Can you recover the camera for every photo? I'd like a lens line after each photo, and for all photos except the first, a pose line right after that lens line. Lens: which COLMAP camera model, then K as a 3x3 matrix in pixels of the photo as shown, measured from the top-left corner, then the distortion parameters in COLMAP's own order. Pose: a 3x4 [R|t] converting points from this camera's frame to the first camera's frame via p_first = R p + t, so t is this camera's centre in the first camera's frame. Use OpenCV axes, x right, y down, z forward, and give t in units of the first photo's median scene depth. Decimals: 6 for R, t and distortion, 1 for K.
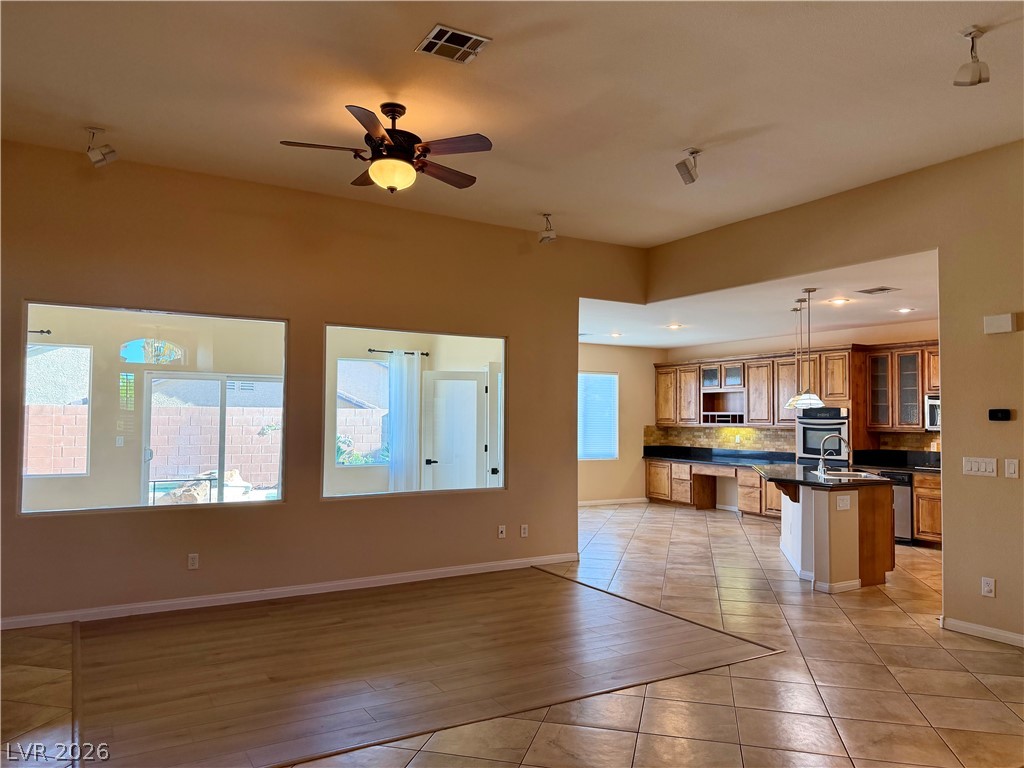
lens RADIAL K [[716.8, 0, 511.1], [0, 716.8, 391.6], [0, 0, 1]] dist [0.118348, -0.166143]
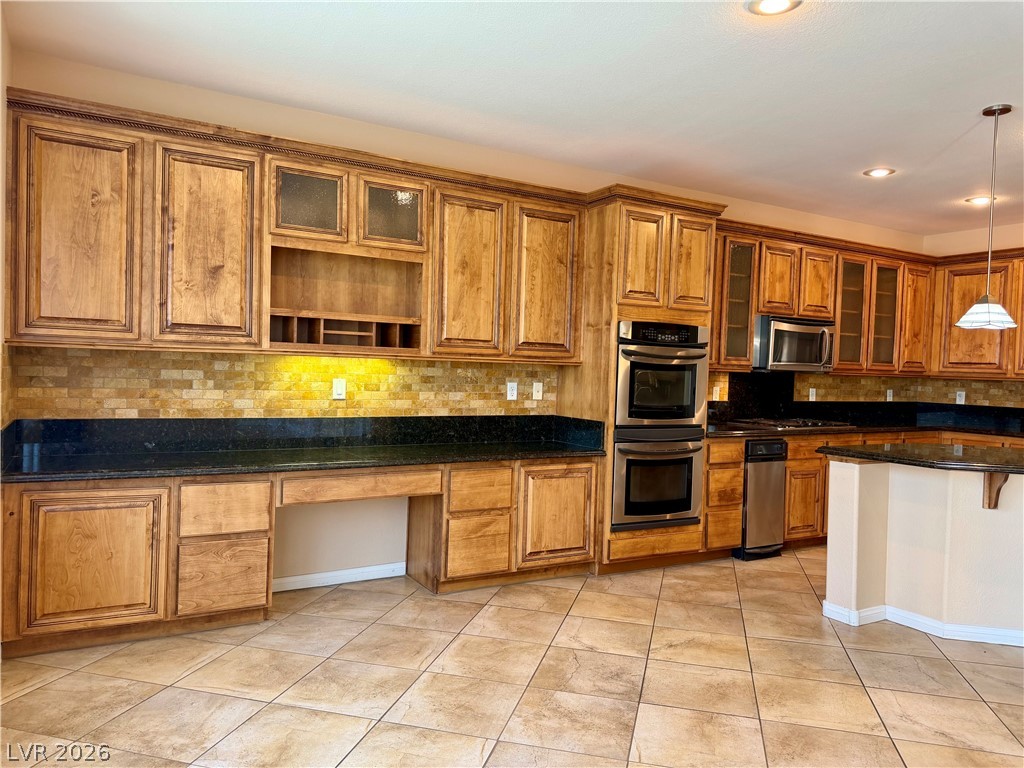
lens RADIAL K [[716.8, 0, 511.1], [0, 716.8, 391.6], [0, 0, 1]] dist [0.118348, -0.166143]
pose [[0.009475, -0.039231, 0.999185, -0.063354], [-0.067518, 0.996925, 0.039782, 0.054683], [-0.997673, -0.067840, 0.006797, 1.071659]]
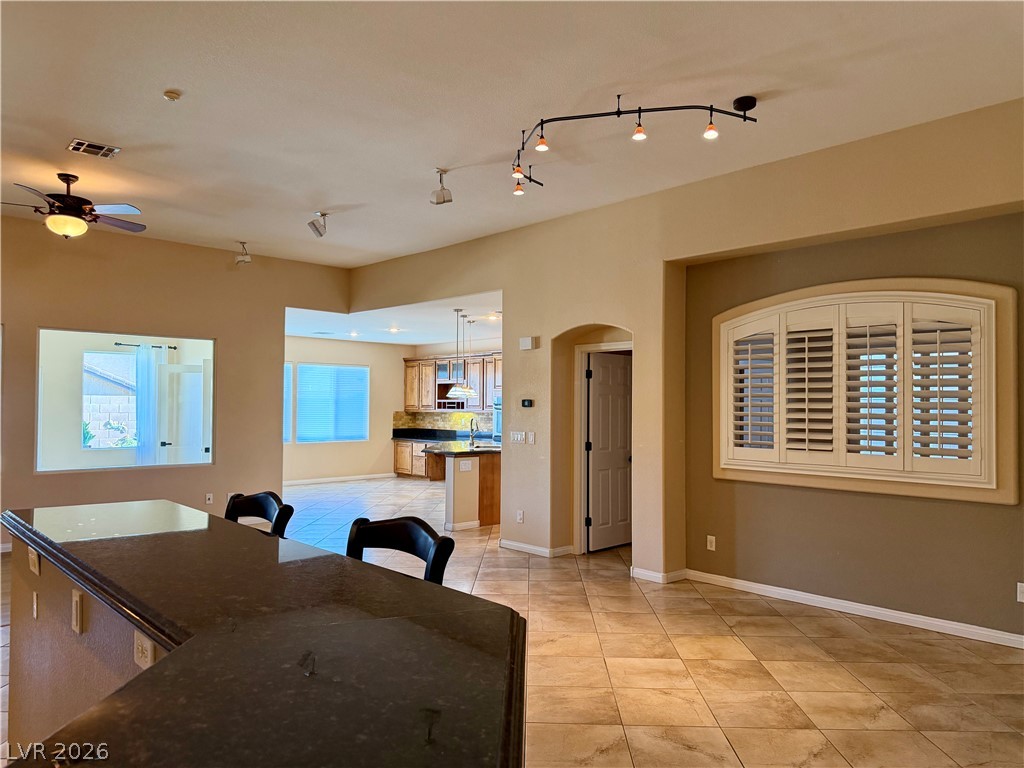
lens RADIAL K [[716.8, 0, 511.1], [0, 716.8, 391.6], [0, 0, 1]] dist [0.118348, -0.166143]
pose [[0.976339, 0.003260, 0.216221, 0.153797], [-0.007487, 0.999796, 0.018733, -0.009947], [-0.216116, -0.019908, 0.976165, -0.223138]]
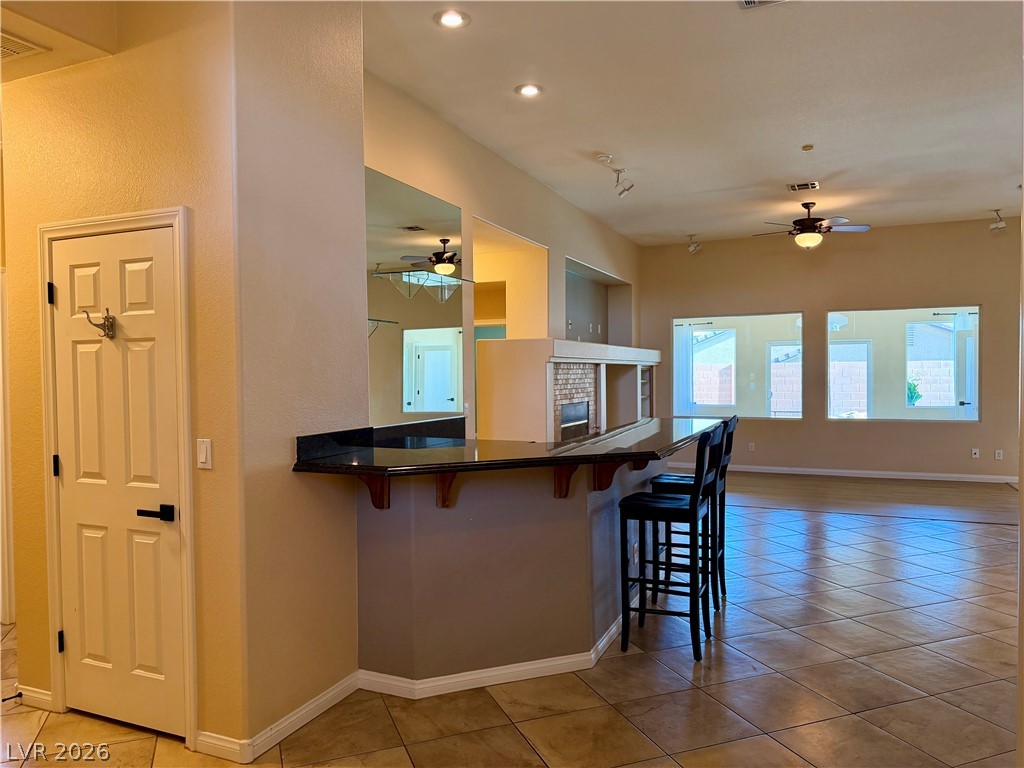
lens RADIAL K [[716.8, 0, 511.1], [0, 716.8, 391.6], [0, 0, 1]] dist [0.118348, -0.166143]
pose [[0.576435, 0.007851, -0.817105, 0.415993], [0.041834, 0.998359, 0.039106, -0.004829], [0.816071, -0.056725, 0.575161, -0.326538]]
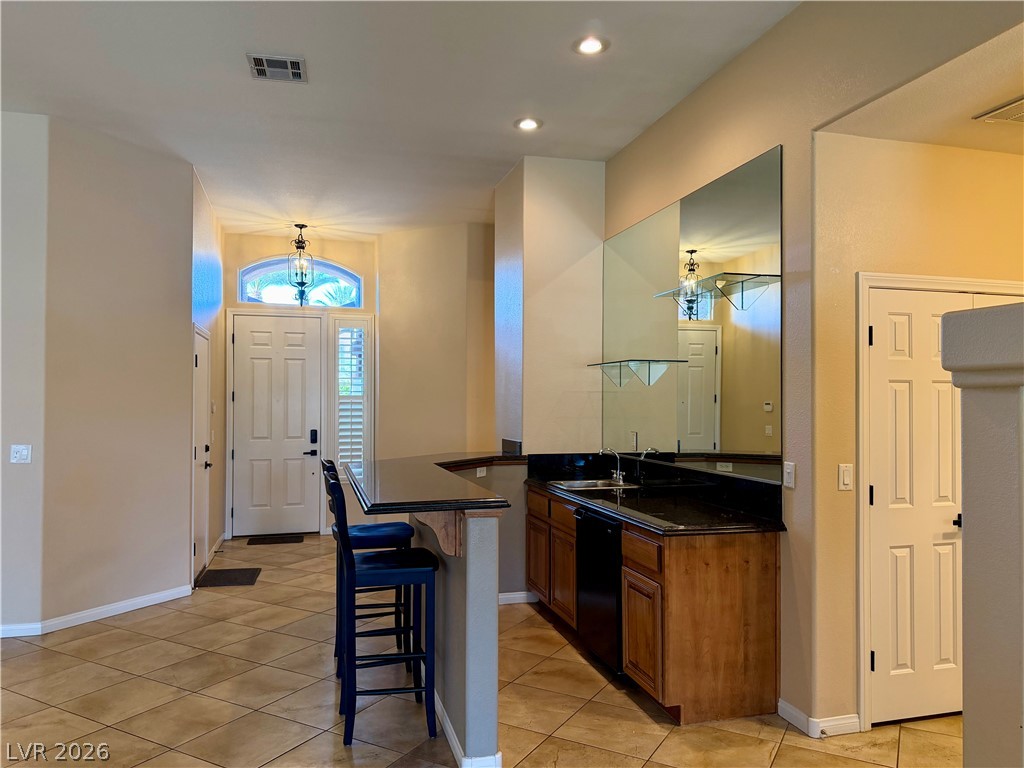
lens RADIAL K [[728.8, 0, 513.1], [0, 728.8, 389.0], [0, 0, 1]] dist [0.050309, -0.063726]
pose [[-0.965089, -0.005914, 0.261855, -0.045567], [-0.019137, 0.998665, -0.047979, 0.008380], [-0.261222, -0.051315, -0.963914, 0.353606]]
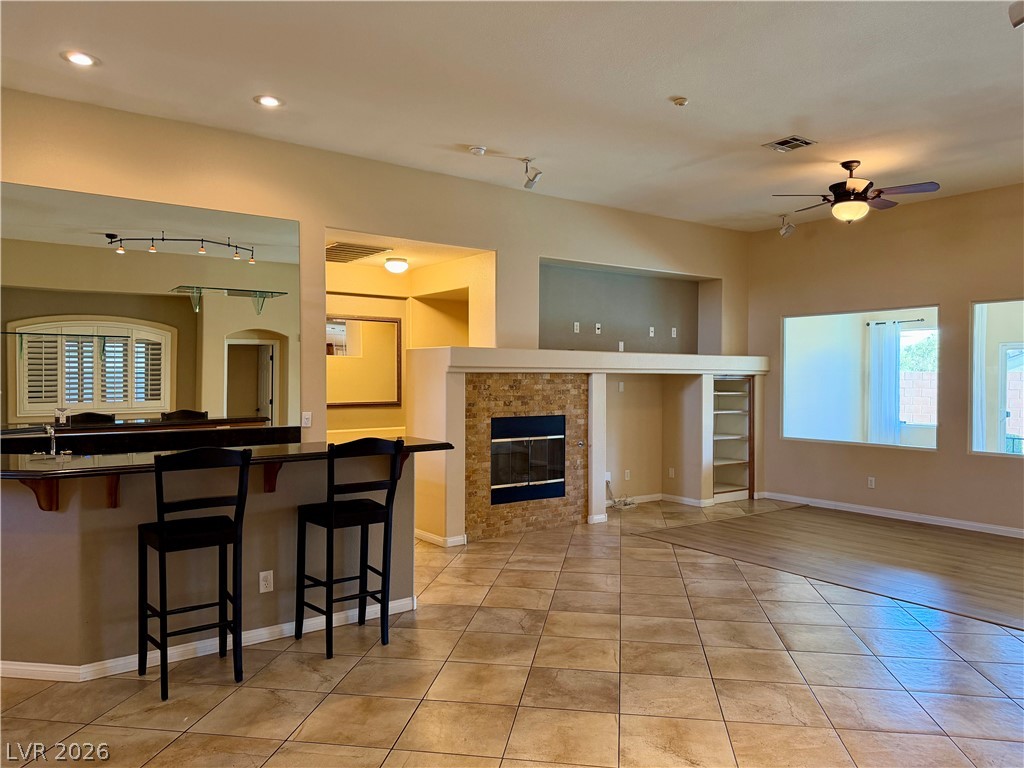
lens RADIAL K [[716.8, 0, 511.1], [0, 716.8, 391.6], [0, 0, 1]] dist [0.118348, -0.166143]
pose [[0.095155, 0.013126, -0.995376, 0.525334], [0.031824, 0.999362, 0.016221, 0.003990], [0.994954, -0.033220, 0.094677, 0.088090]]
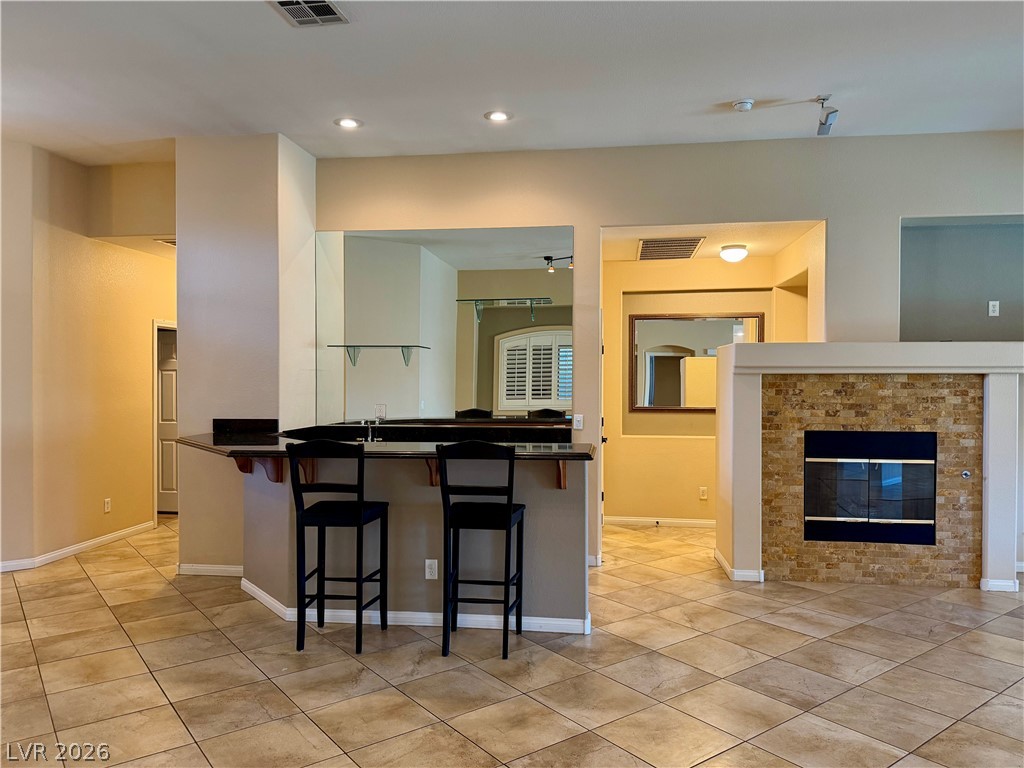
lens RADIAL K [[728.8, 0, 513.1], [0, 728.8, 389.0], [0, 0, 1]] dist [0.050309, -0.063726]
pose [[-0.621695, 0.001942, -0.783257, 0.417868], [0.019772, 0.999717, -0.013215, 0.010792], [0.783010, -0.023702, -0.621557, 0.304210]]
